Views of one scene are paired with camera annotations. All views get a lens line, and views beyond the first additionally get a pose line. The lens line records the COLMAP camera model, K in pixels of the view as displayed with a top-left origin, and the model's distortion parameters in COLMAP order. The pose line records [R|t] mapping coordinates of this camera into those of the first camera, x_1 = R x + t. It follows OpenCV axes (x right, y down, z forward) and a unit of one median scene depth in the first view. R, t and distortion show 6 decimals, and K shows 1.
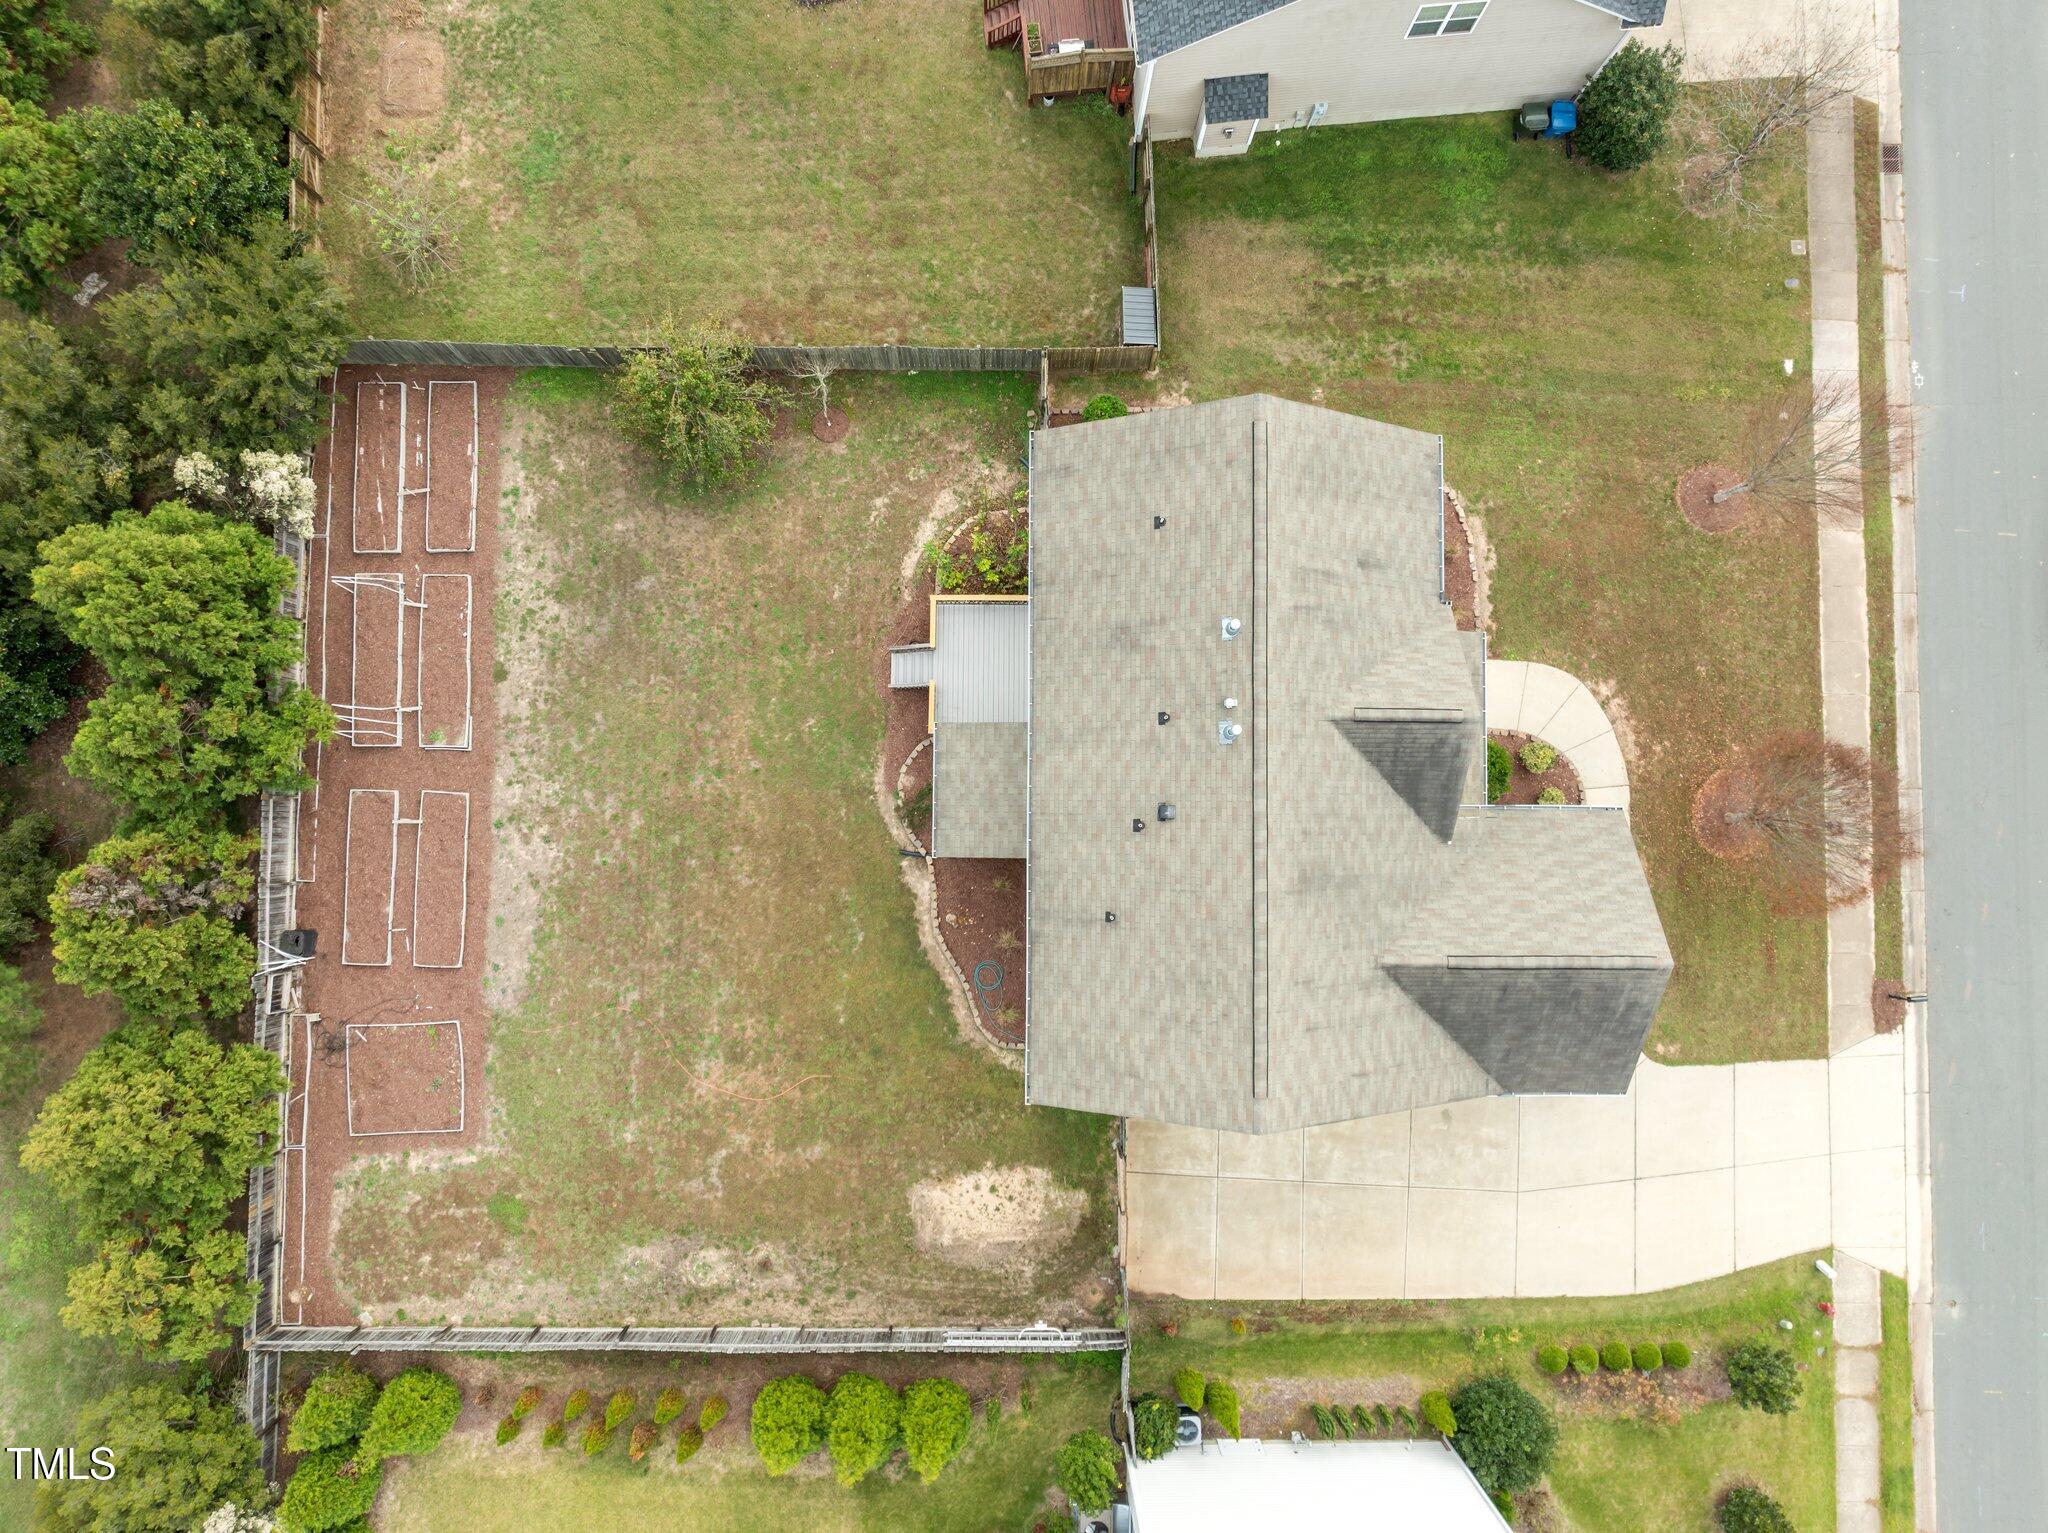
lens RADIAL K [[1407.9, 0, 1024.0], [0, 1407.9, 766.5], [0, 0, 1]] dist [-0.034728, 0.000797]
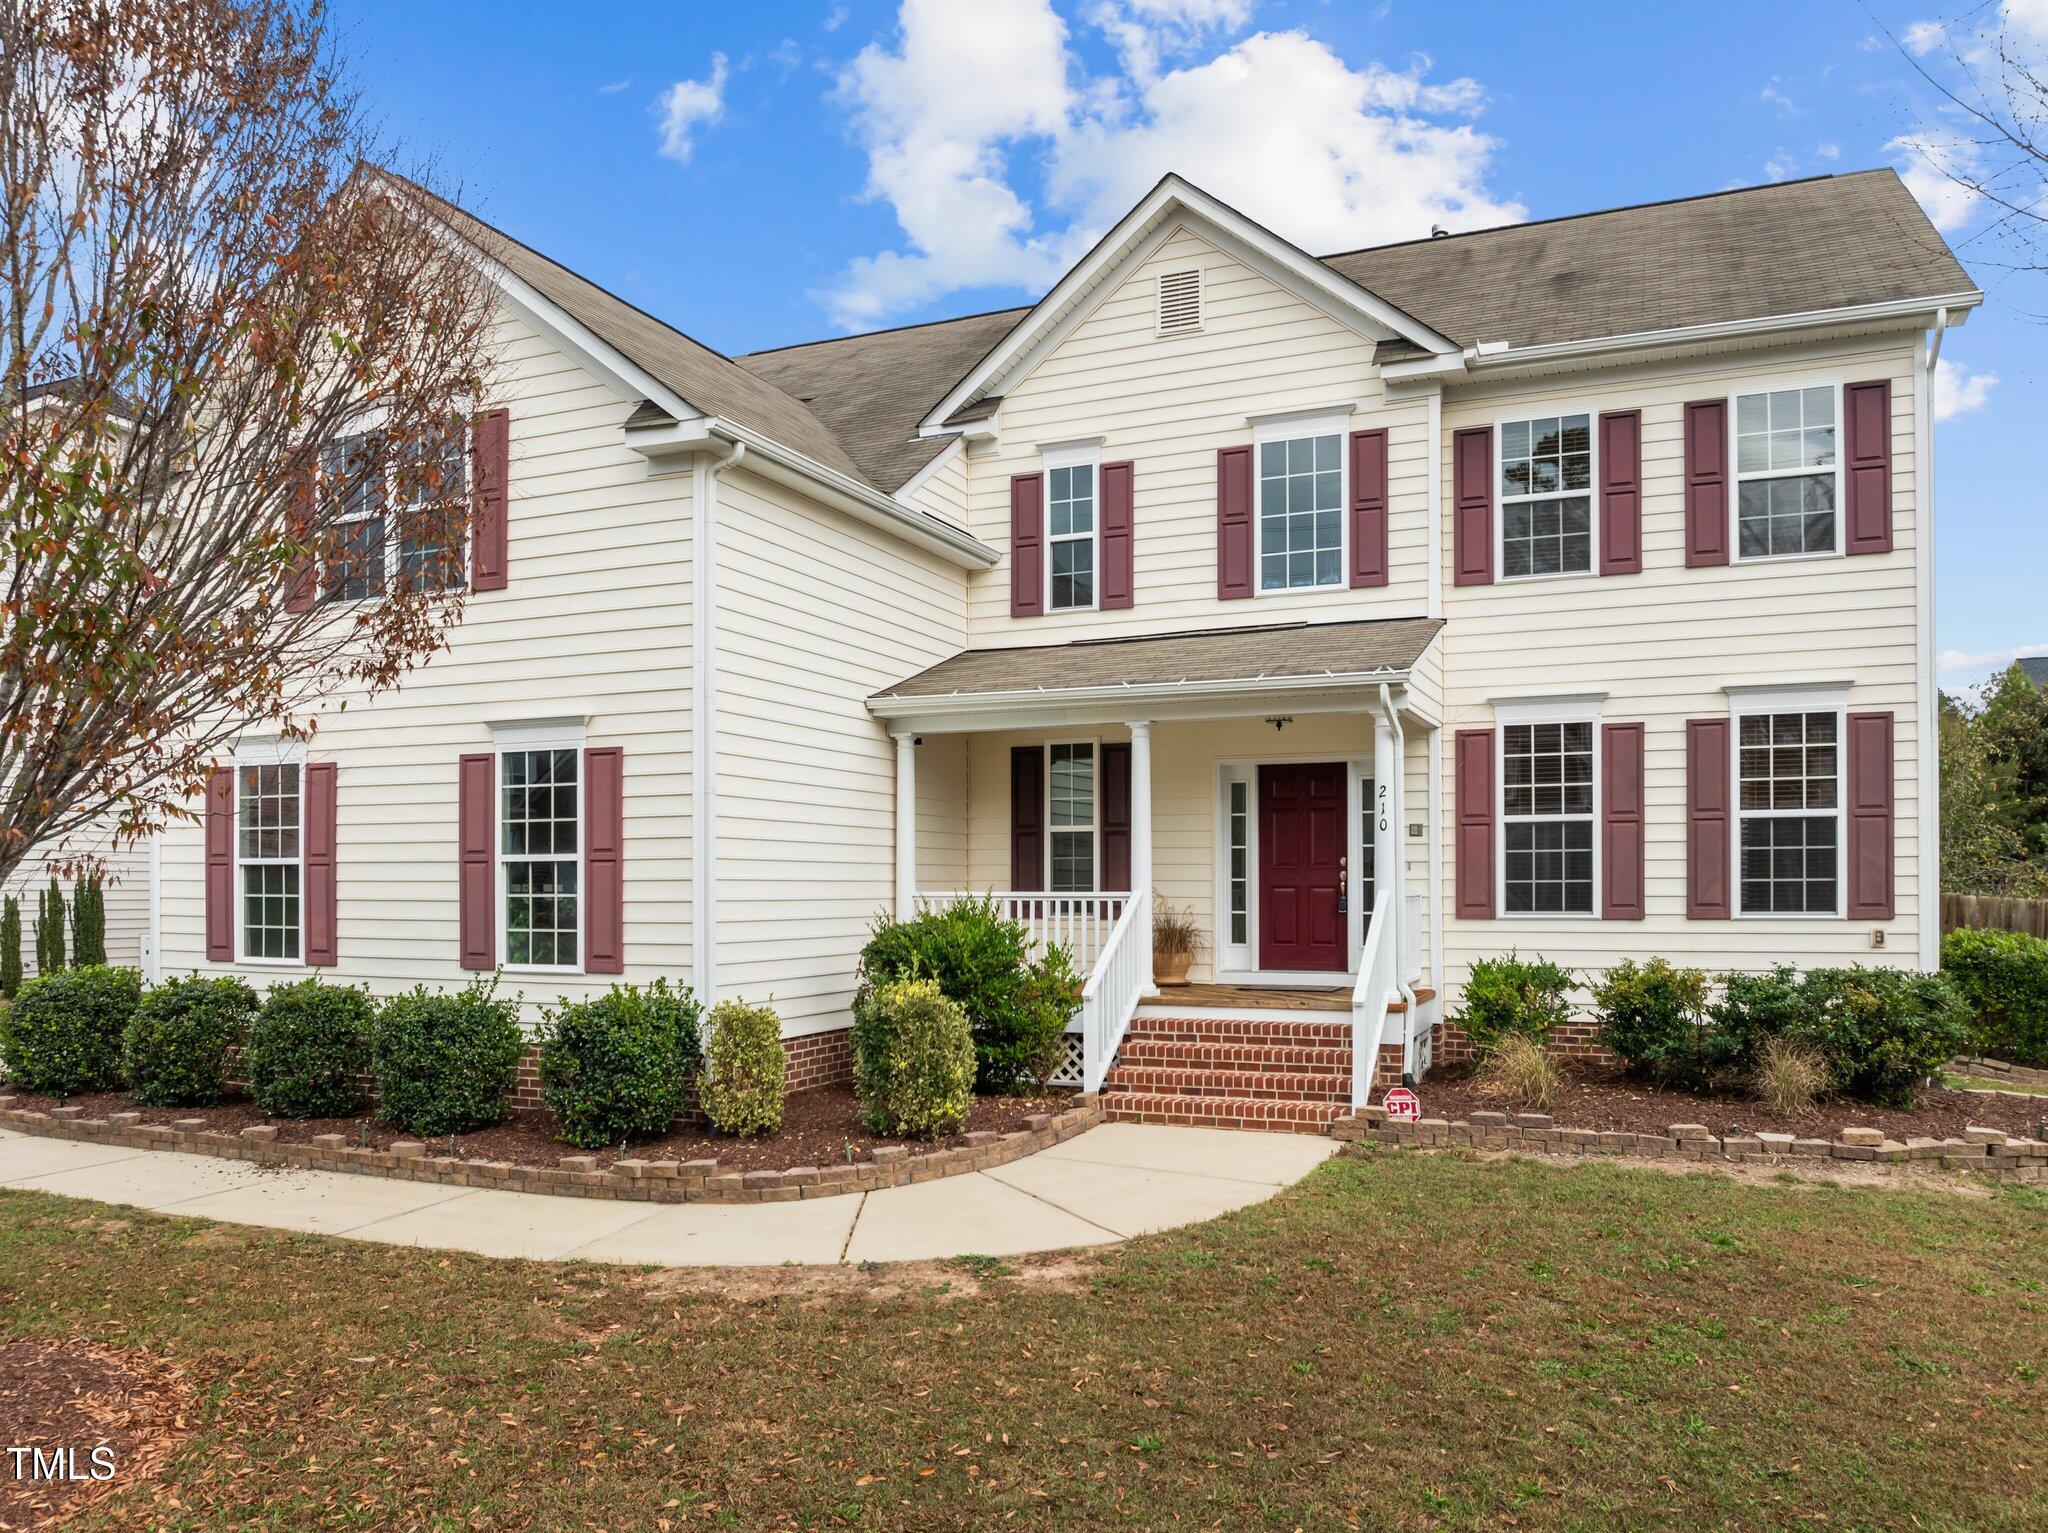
lens RADIAL K [[1474.1, 0, 1023.0], [0, 1474.1, 874.8], [0, 0, 1]] dist [-0.022498, -0.031962]
pose [[-0.393530, -0.016140, -0.919170, 0.593101], [-0.918860, 0.038254, 0.392725, -0.128944], [0.028823, 0.999138, -0.029885, 0.953681]]
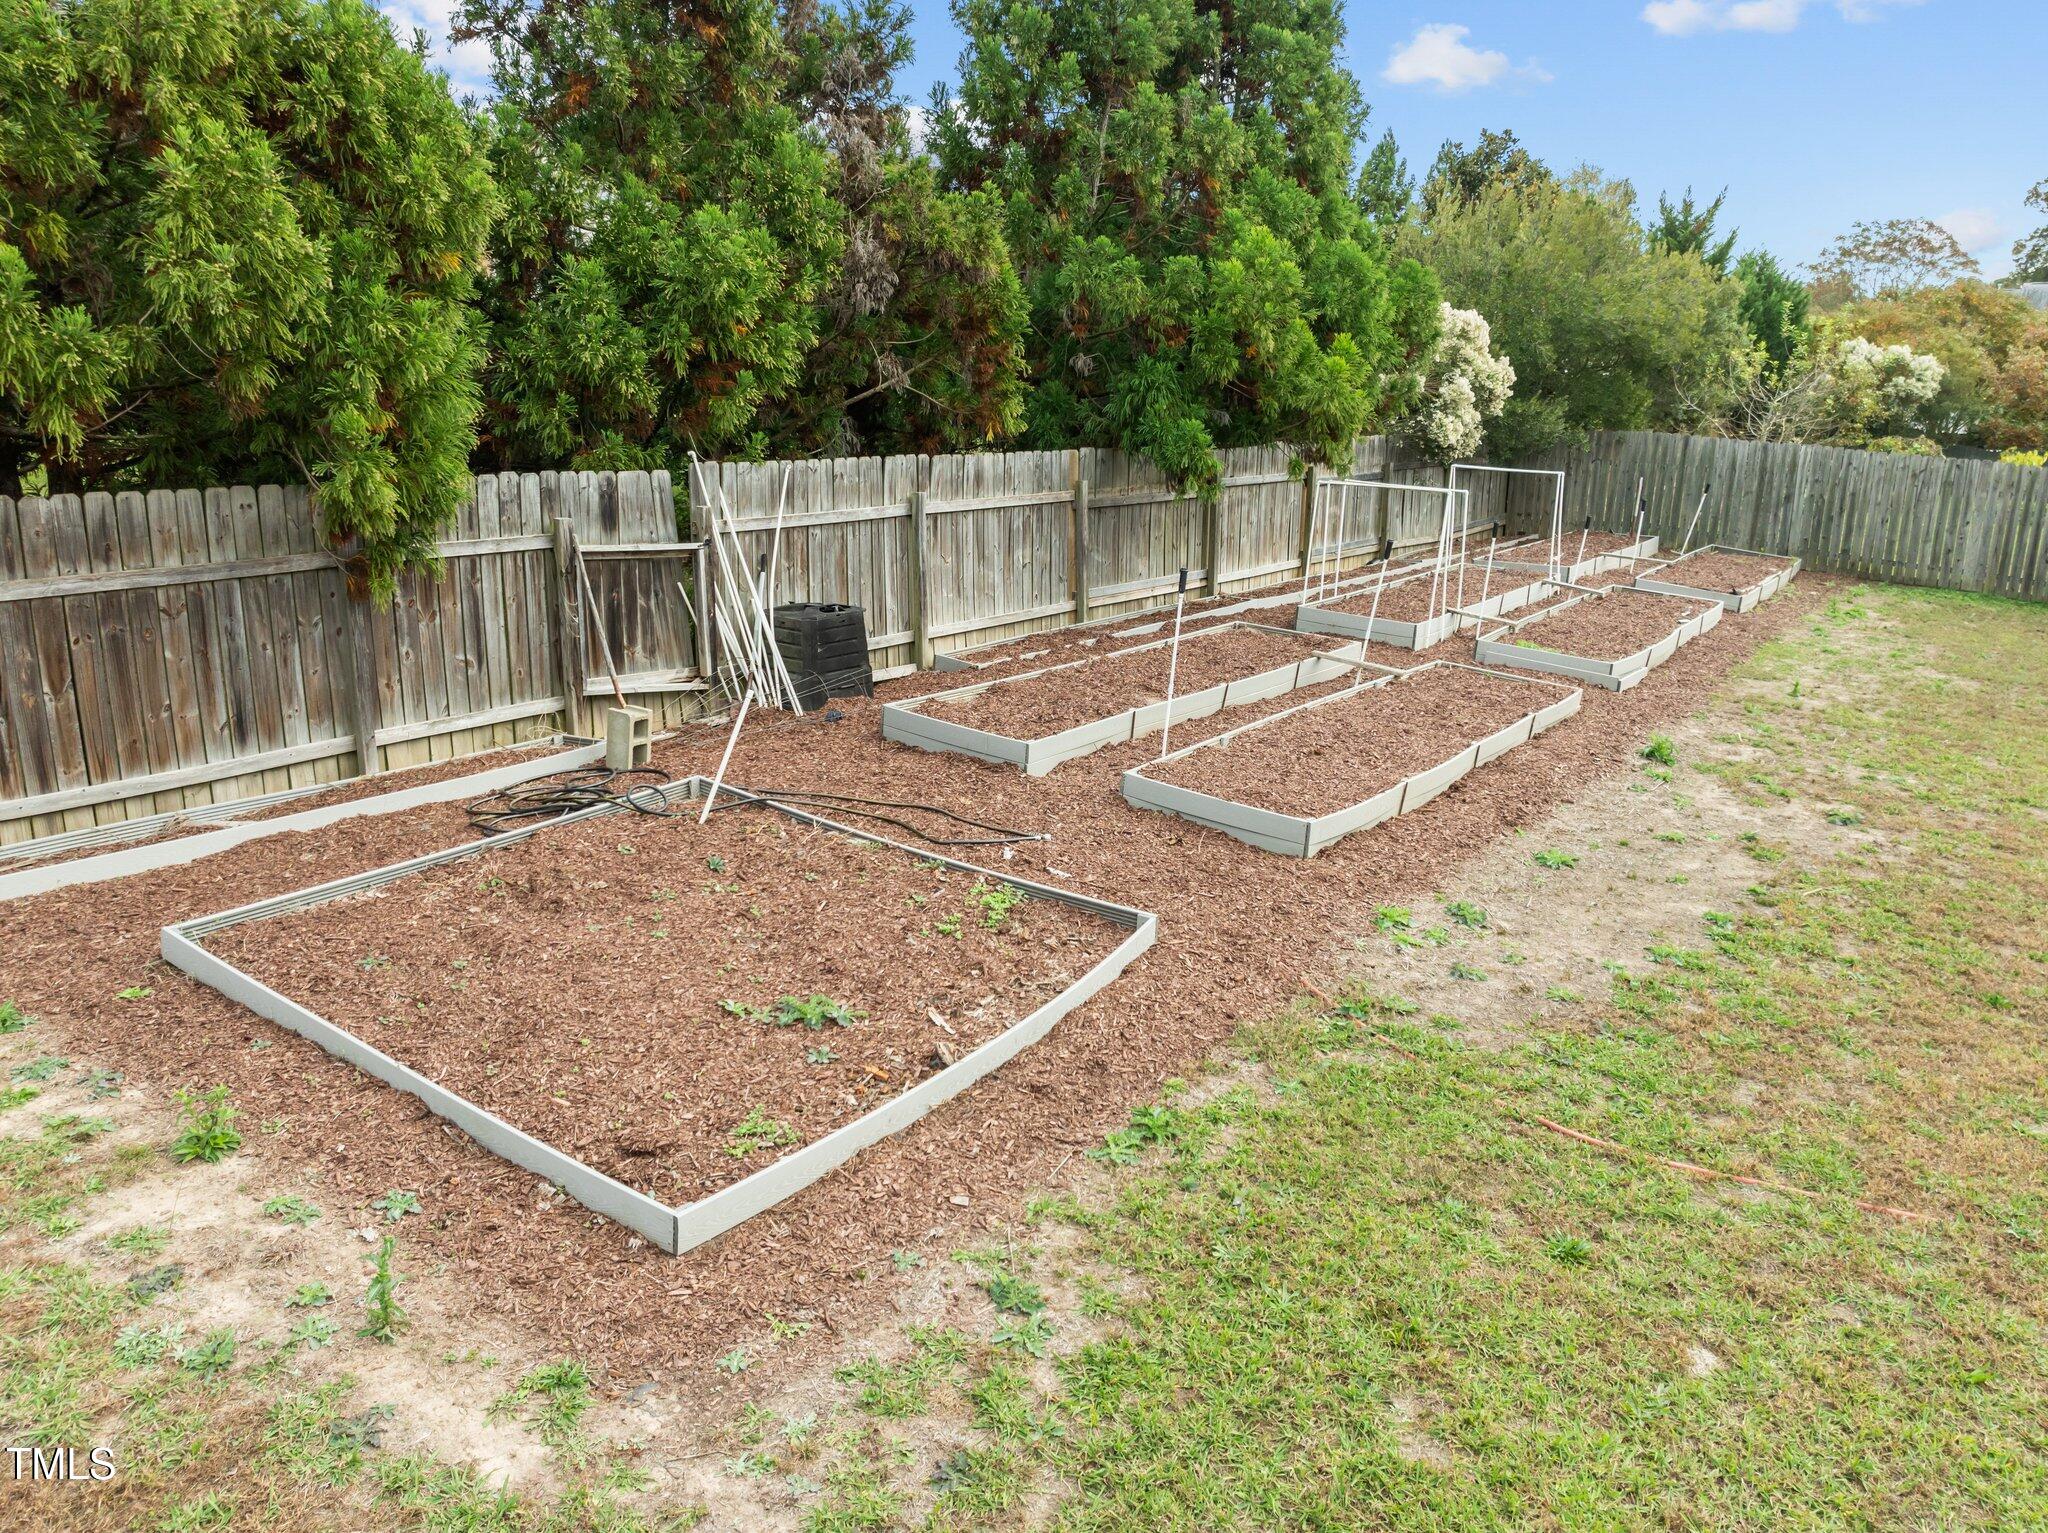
lens RADIAL K [[1417.1, 0, 1024.0], [0, 1417.1, 766.5], [0, 0, 1]] dist [-0.036499, 0.000361]
pose [[0.803830, 0.162940, -0.572108, -0.314247], [-0.594651, 0.245511, -0.765581, 0.310296], [0.015715, 0.955602, 0.294242, 0.905702]]
